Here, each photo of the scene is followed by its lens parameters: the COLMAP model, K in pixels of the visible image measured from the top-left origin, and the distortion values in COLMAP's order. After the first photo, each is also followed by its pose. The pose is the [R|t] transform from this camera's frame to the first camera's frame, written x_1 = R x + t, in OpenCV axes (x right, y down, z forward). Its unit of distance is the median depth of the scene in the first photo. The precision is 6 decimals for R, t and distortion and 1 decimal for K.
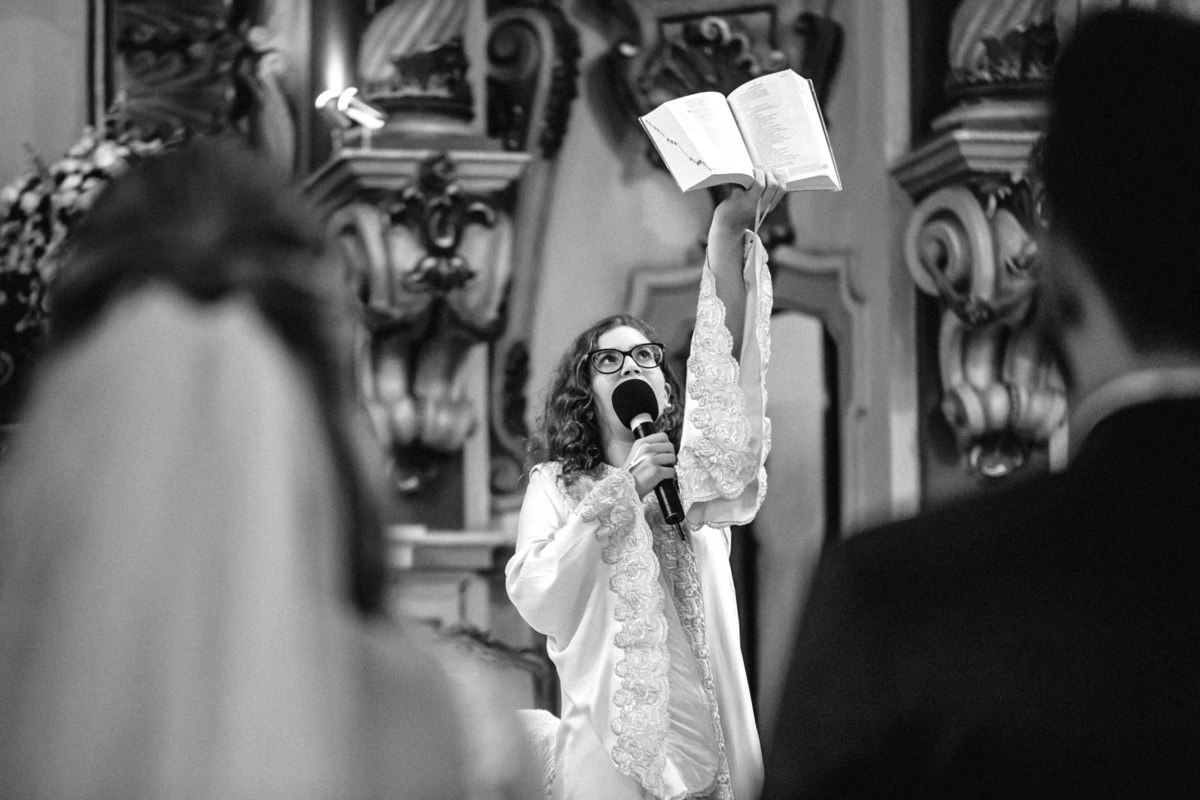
lens RADIAL K [[3247.3, 0, 579.6], [0, 3247.3, 399.8], [0, 0, 1]] dist [0.013838, -0.160523]
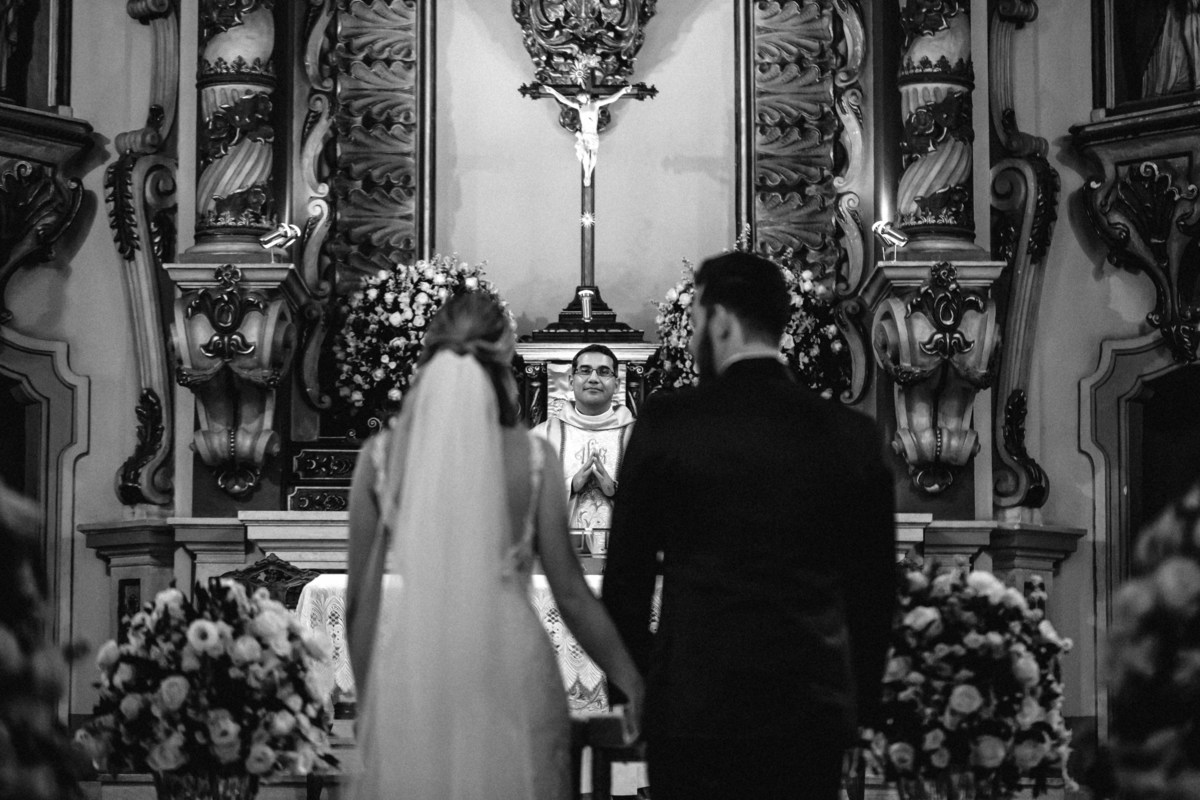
lens RADIAL K [[3681.2, 0, 600.0], [0, 3681.2, 400.0], [0, 0, 1]] dist [-0.007042, -1.158833]
pose [[0.961088, -0.011837, -0.275990, 0.259899], [0.004869, 0.999652, -0.025919, 0.028539], [0.276200, 0.023567, 0.960811, -0.632133]]
